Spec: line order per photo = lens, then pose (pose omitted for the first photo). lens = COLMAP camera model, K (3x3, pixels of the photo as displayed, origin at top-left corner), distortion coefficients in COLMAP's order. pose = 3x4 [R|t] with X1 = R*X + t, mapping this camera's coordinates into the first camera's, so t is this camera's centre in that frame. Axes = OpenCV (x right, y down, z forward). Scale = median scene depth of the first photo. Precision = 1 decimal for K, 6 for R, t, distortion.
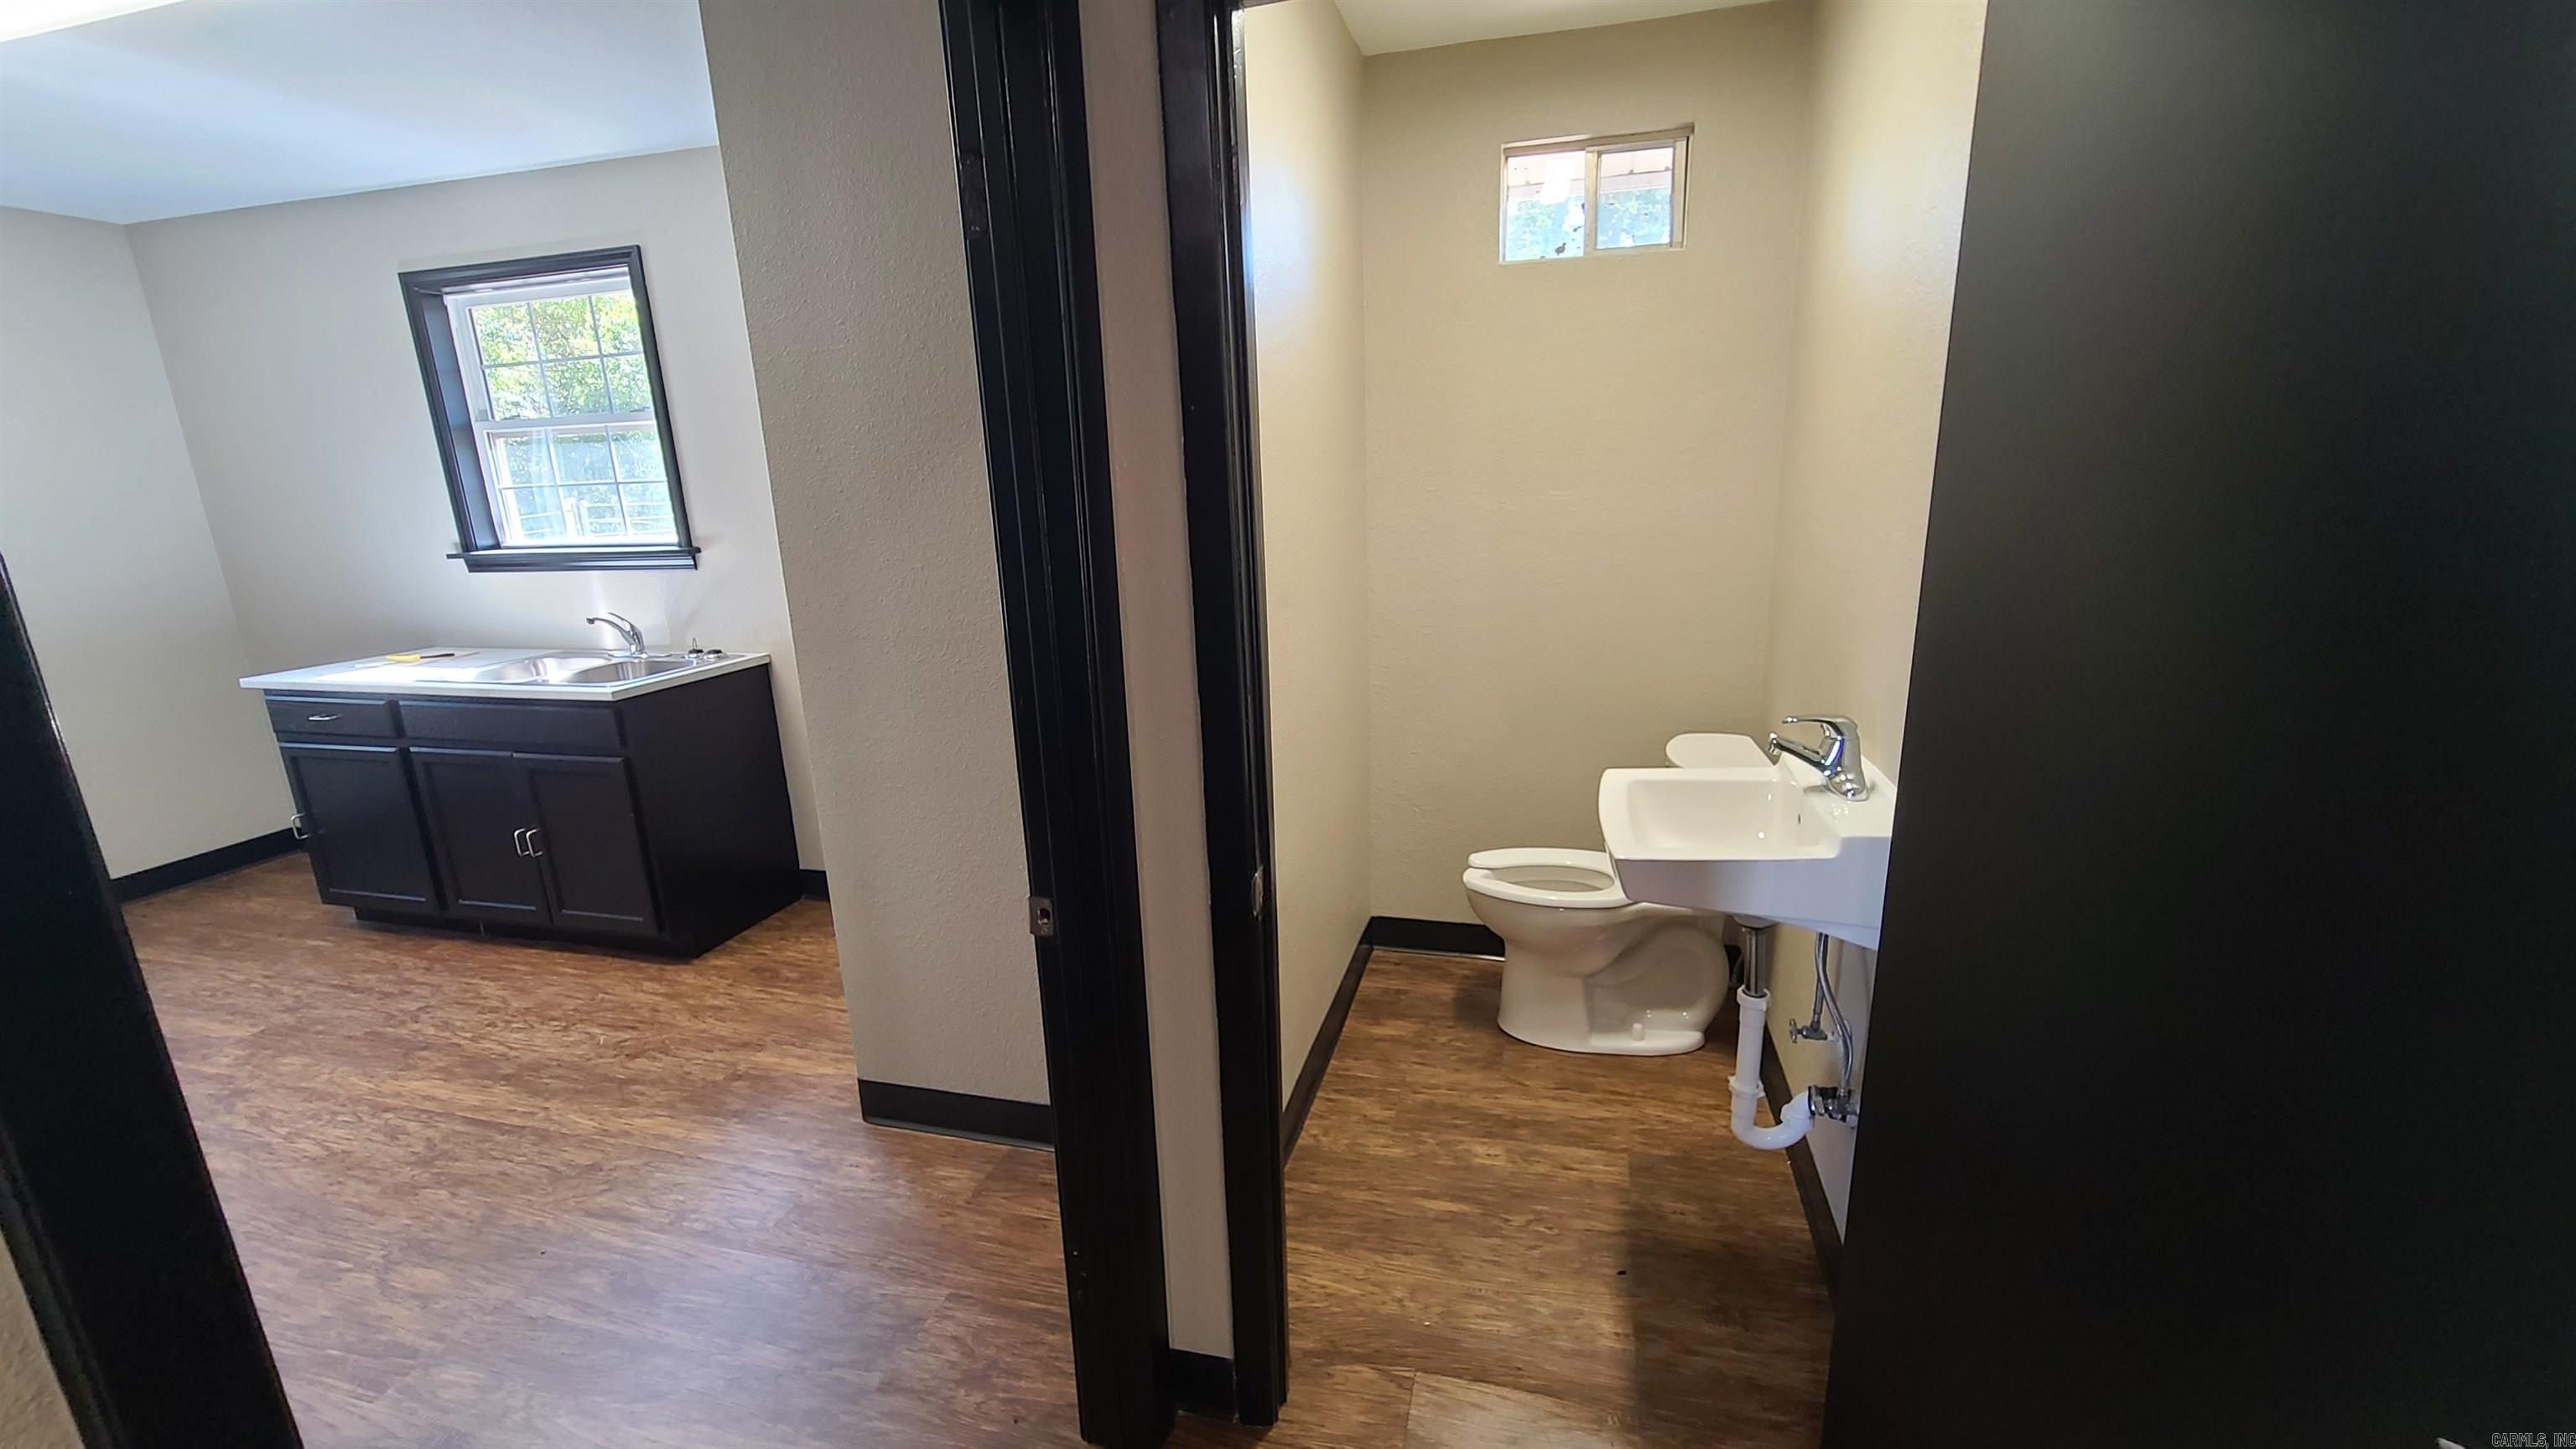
lens RADIAL K [[1038.7, 0, 1287.4], [0, 1038.7, 739.0], [0, 0, 1]] dist [-0.006011, 0.000954]
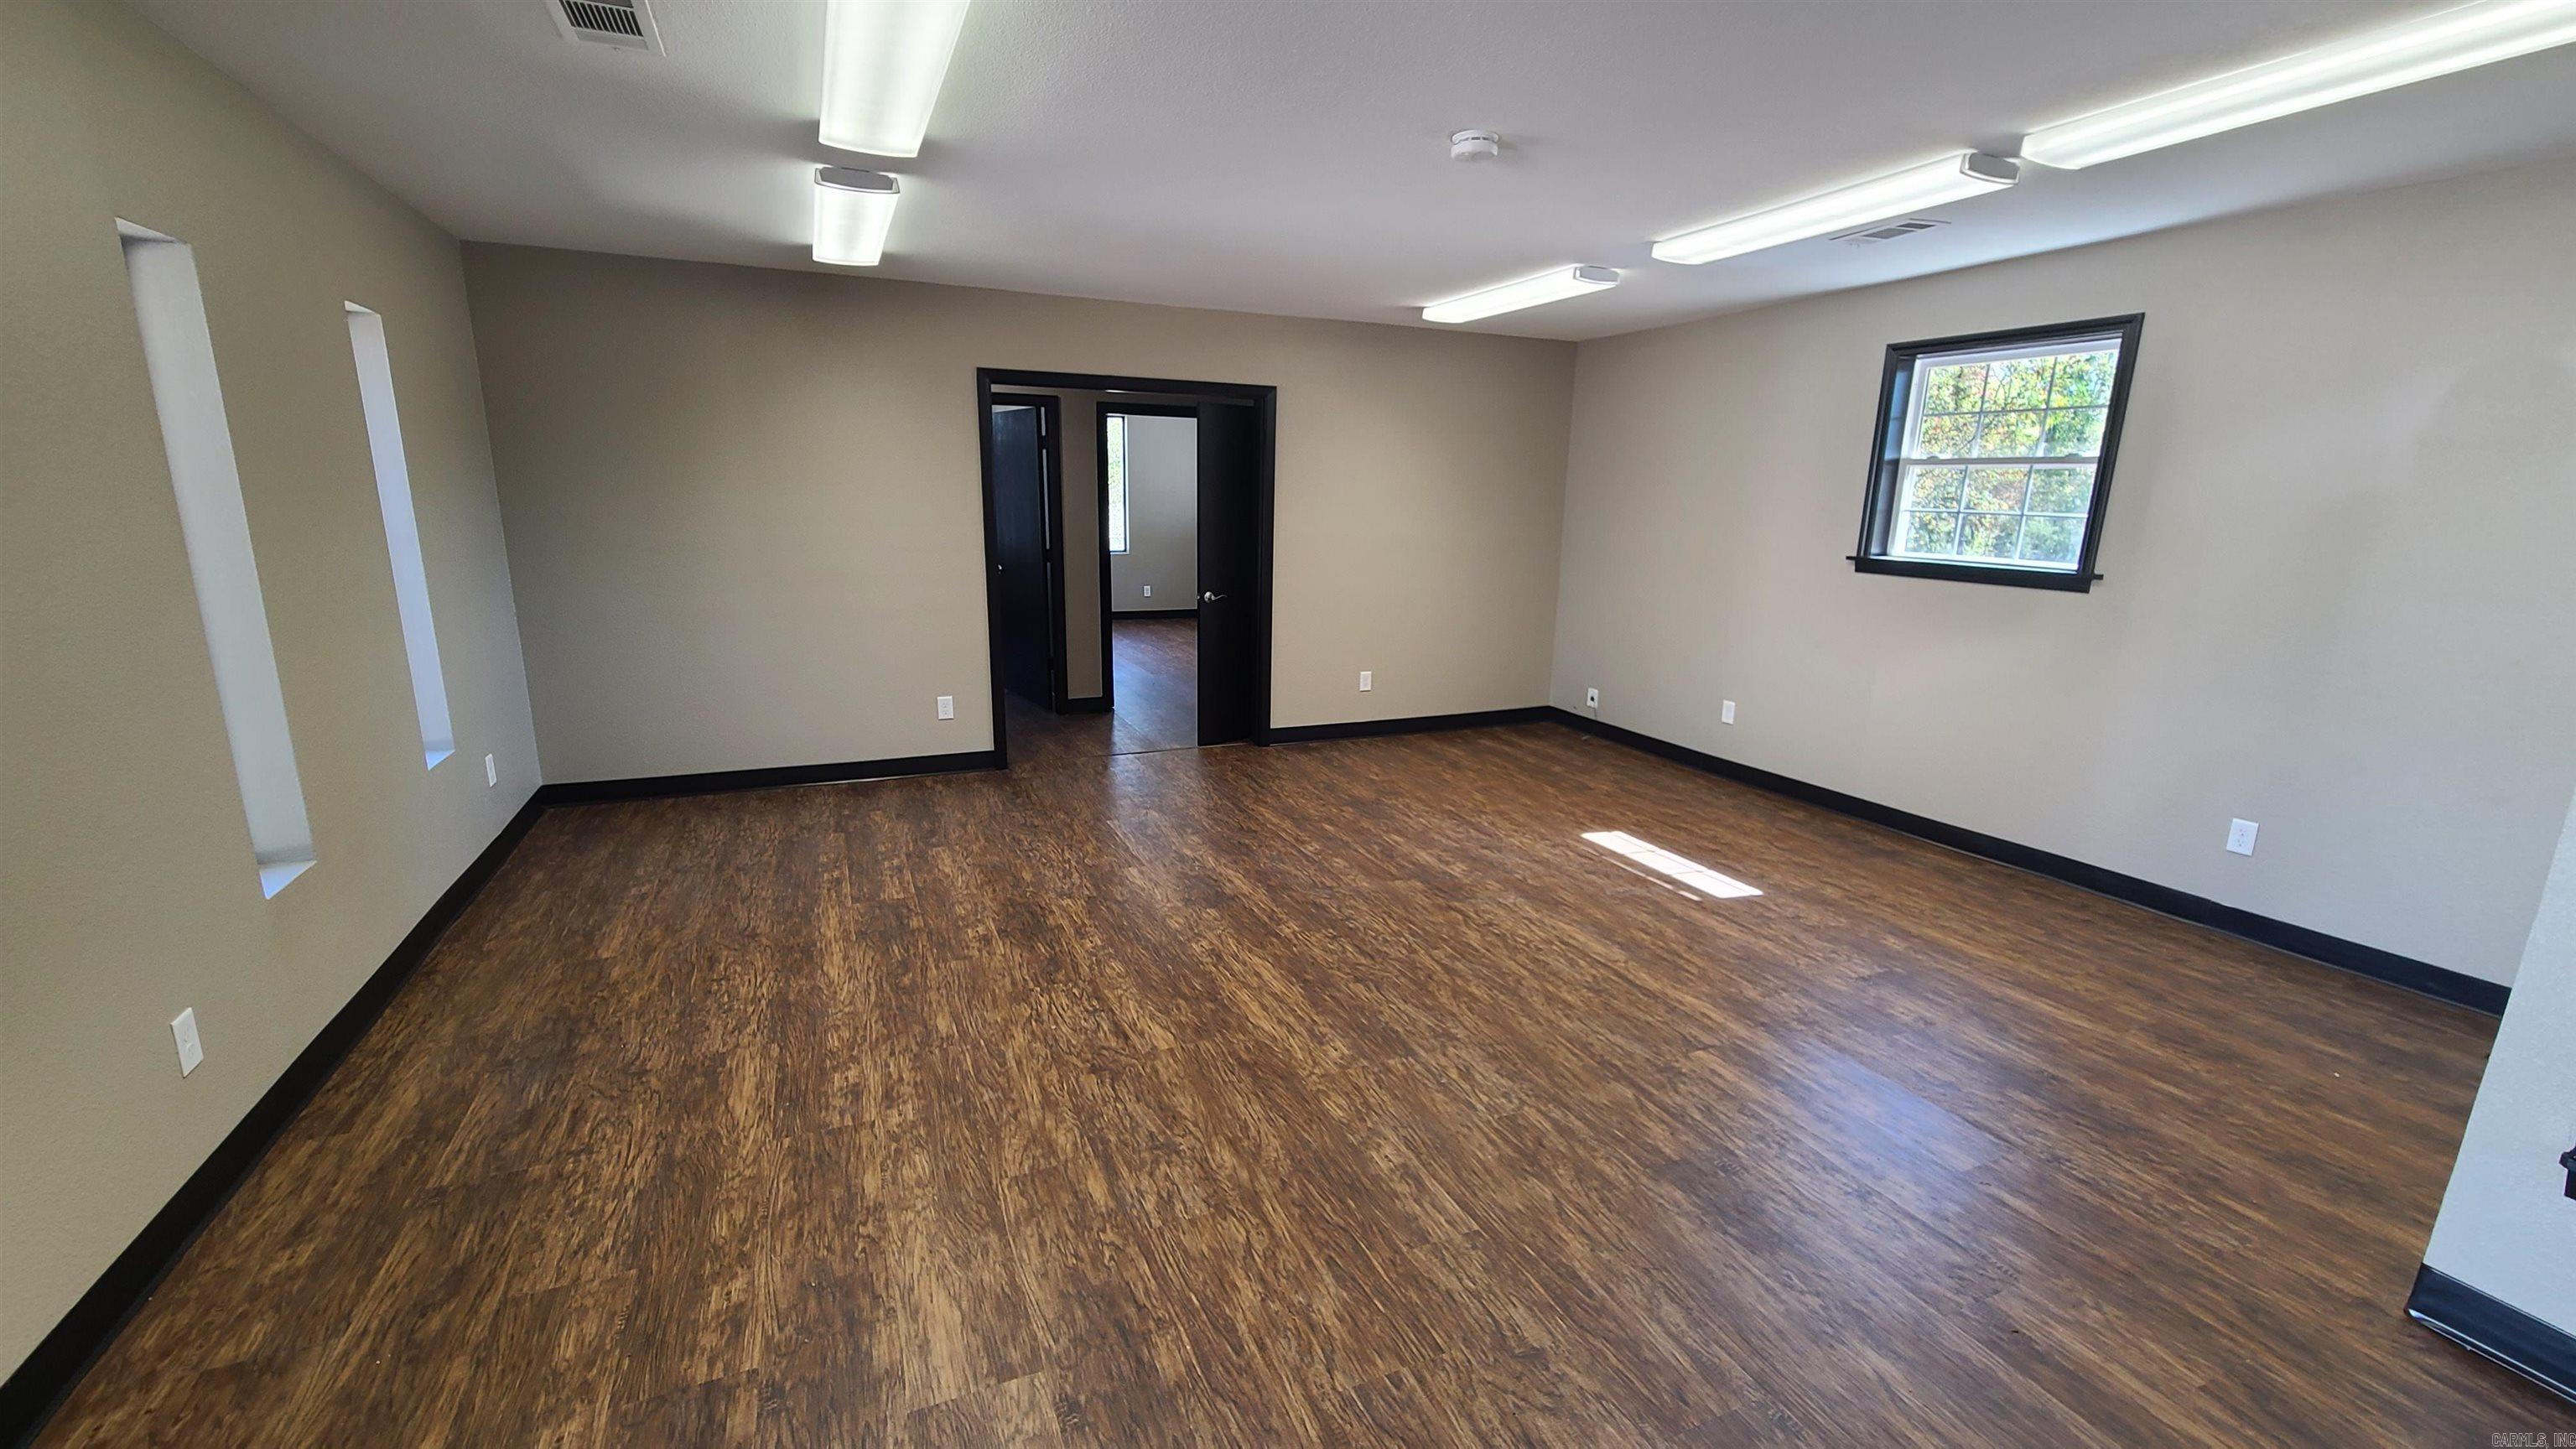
lens RADIAL K [[1038.7, 0, 1300.8], [0, 1038.7, 731.4], [0, 0, 1]] dist [-0.006011, 0.000954]
pose [[0.641610, 0.223056, -0.733882, -0.277270], [-0.235667, 0.967830, 0.088126, 0.091800], [0.729930, 0.116409, 0.673536, -0.401290]]
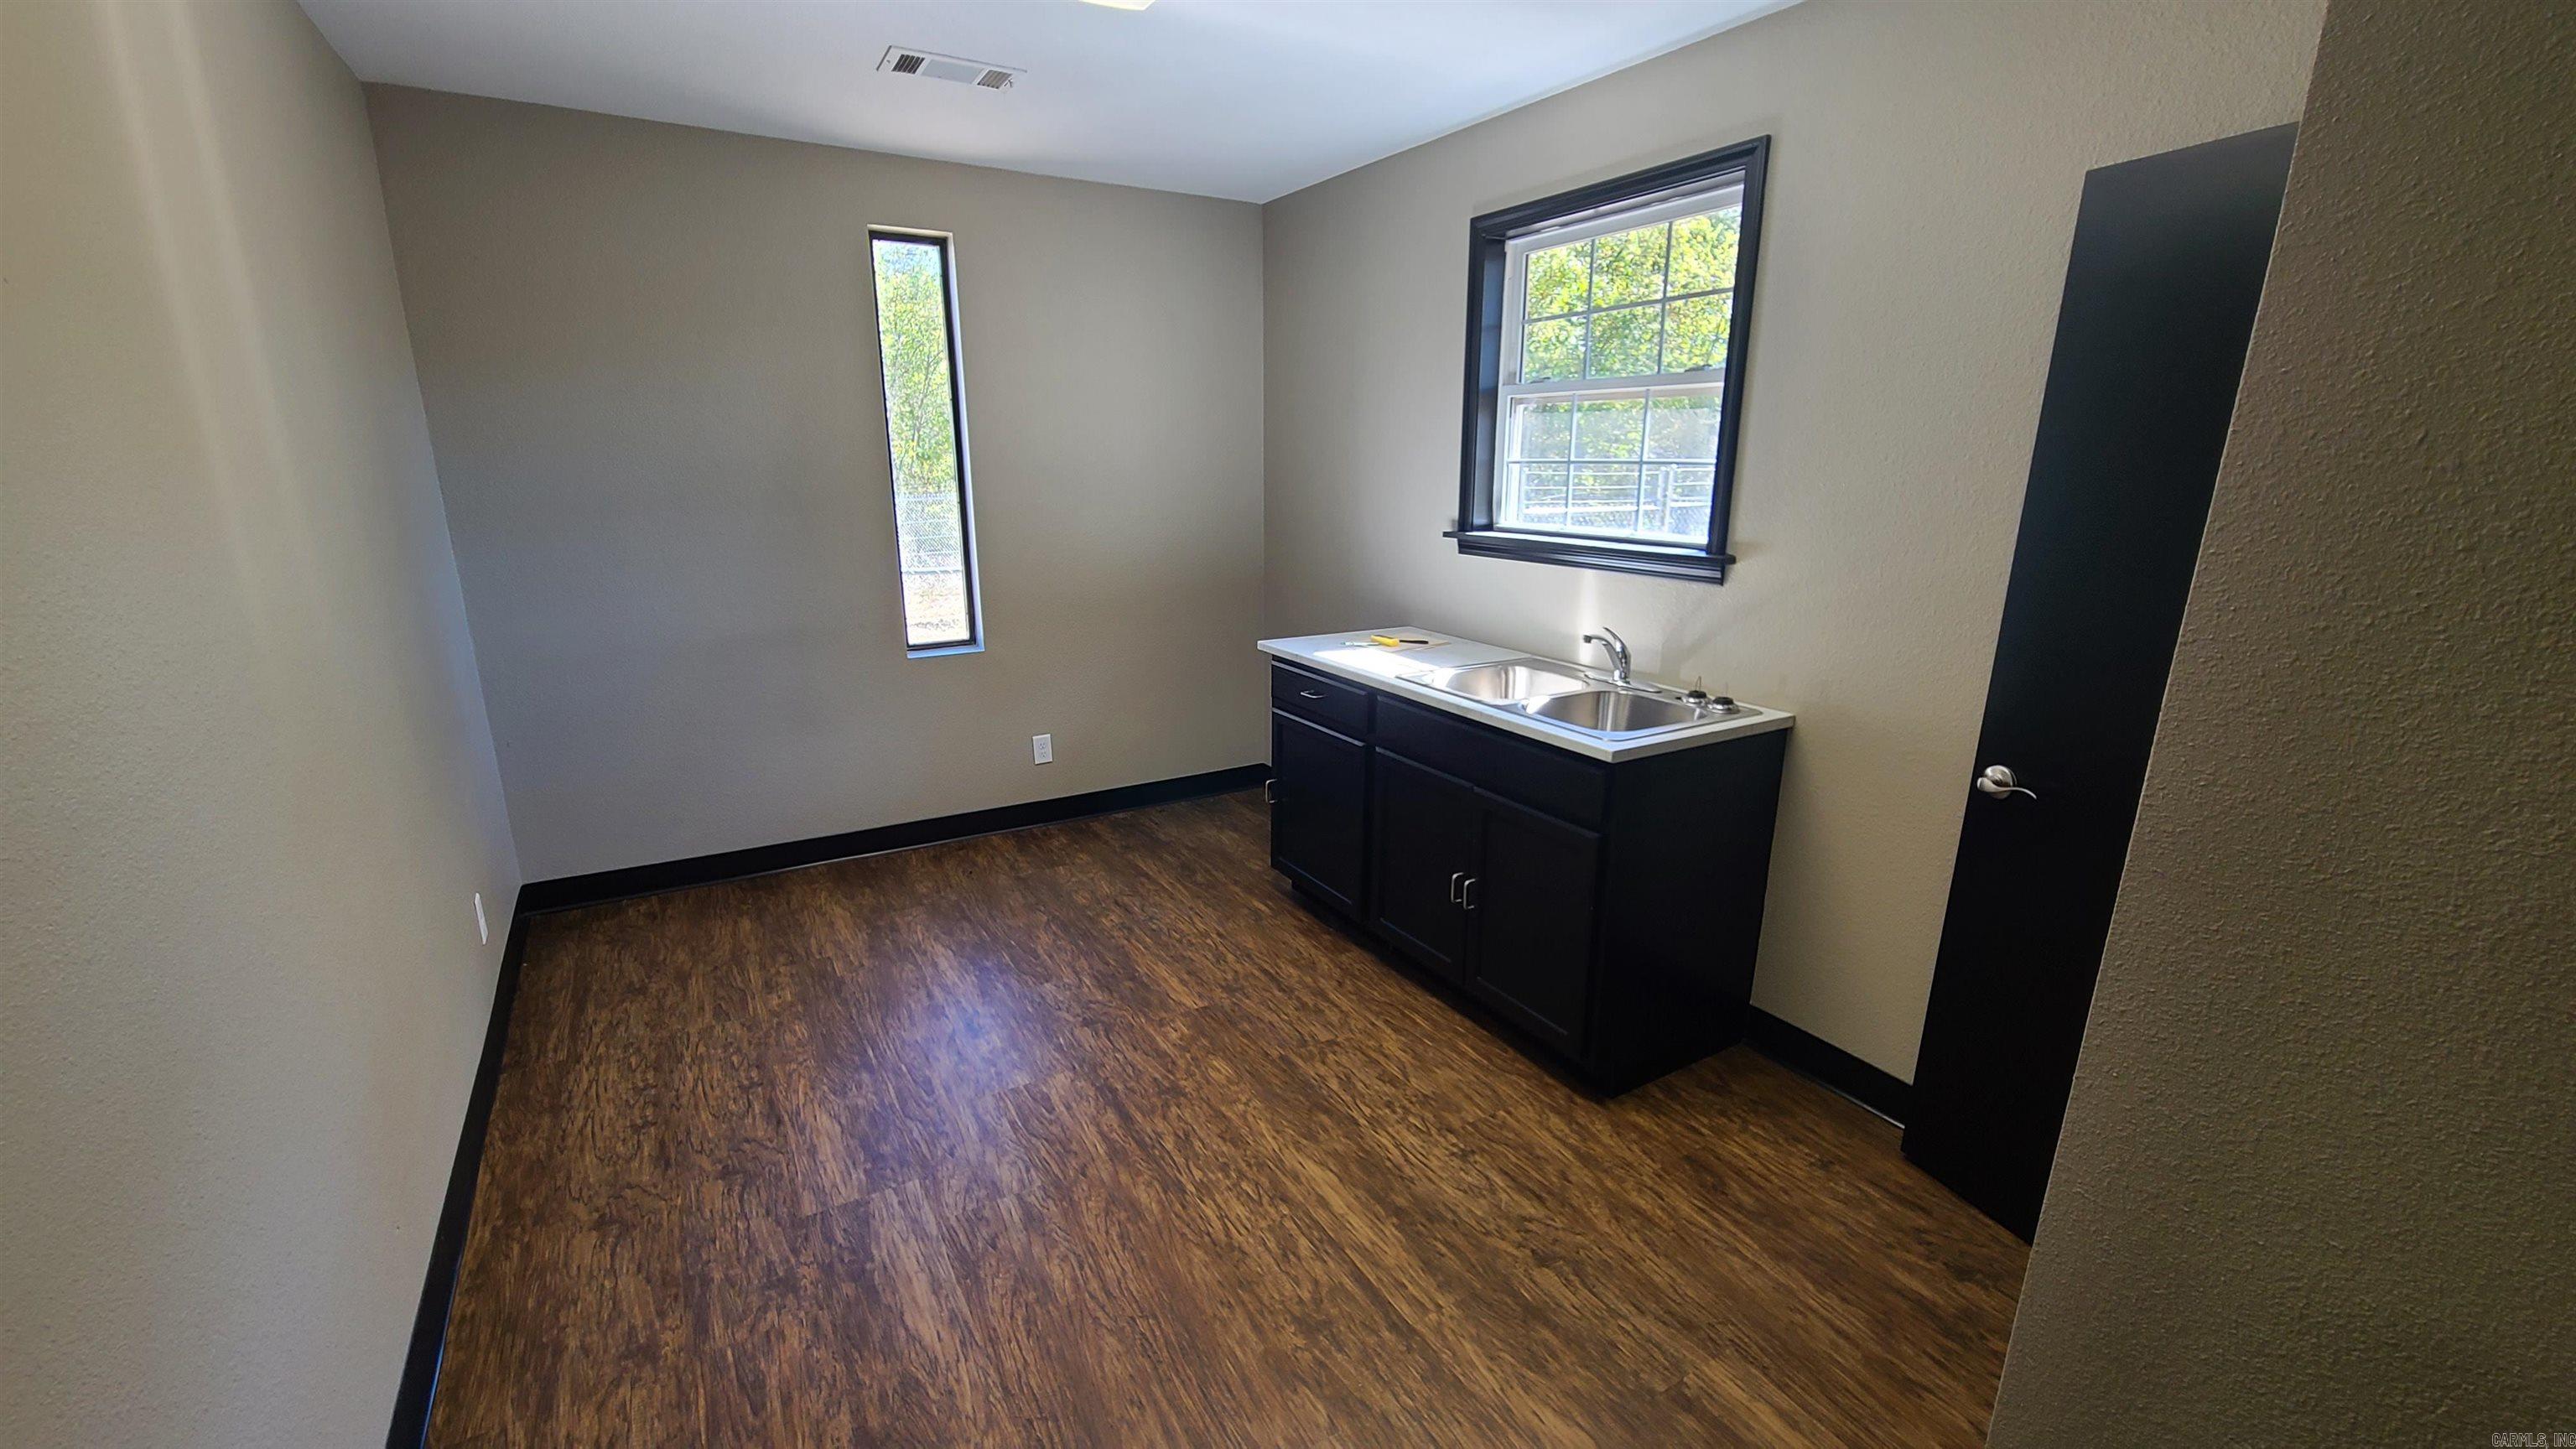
lens RADIAL K [[1038.7, 0, 1280.4], [0, 1038.7, 724.1], [0, 0, 1]] dist [-0.006011, 0.000954]
pose [[0.715360, 0.209318, -0.666668, -0.302768], [-0.198769, 0.975620, 0.093035, -0.078432], [0.669889, 0.065960, 0.739525, 0.267607]]
